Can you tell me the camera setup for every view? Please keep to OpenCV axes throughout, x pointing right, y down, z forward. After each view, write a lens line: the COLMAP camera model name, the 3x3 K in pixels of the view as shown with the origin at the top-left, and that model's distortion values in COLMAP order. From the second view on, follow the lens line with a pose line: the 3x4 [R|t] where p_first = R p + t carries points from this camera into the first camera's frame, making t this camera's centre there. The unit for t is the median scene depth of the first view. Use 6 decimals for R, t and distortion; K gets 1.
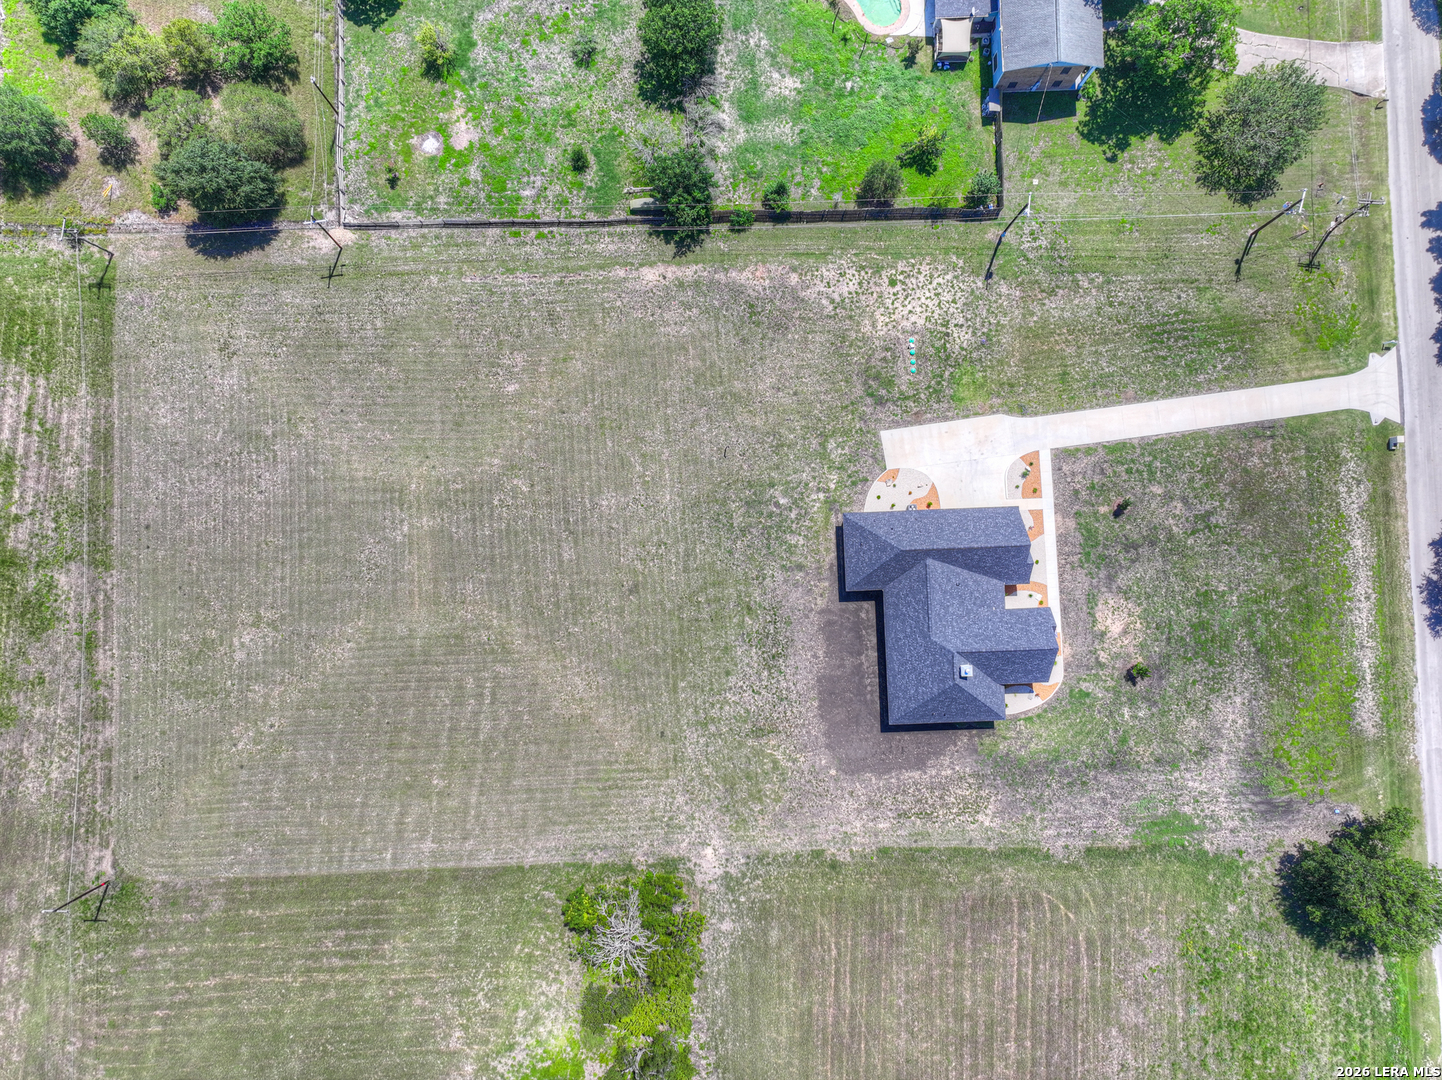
lens RADIAL K [[1004.2, 0, 724.0], [0, 1004.2, 539.0], [0, 0, 1]] dist [-0.003442, 0.016059]
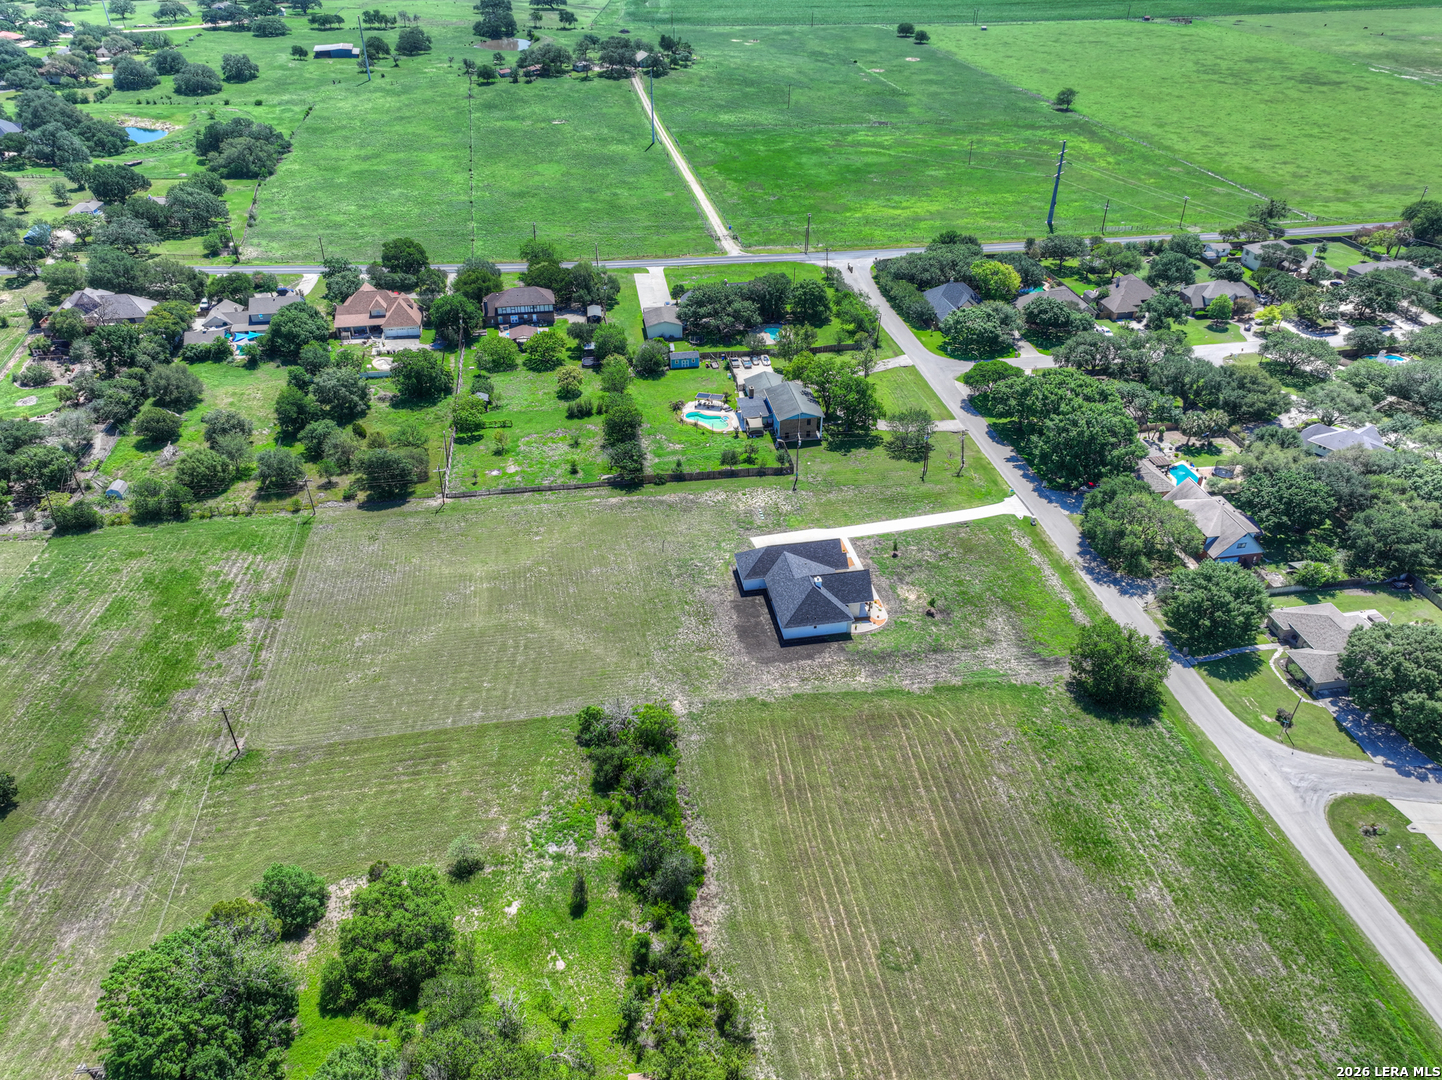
lens RADIAL K [[1004.2, 0, 720.5], [0, 1004.2, 540.1], [0, 0, 1]] dist [-0.003442, 0.016059]
pose [[0.990550, -0.078445, 0.112505, -0.094673], [0.137099, 0.589472, -0.796070, 1.310481], [-0.003871, 0.803971, 0.594656, -0.039657]]
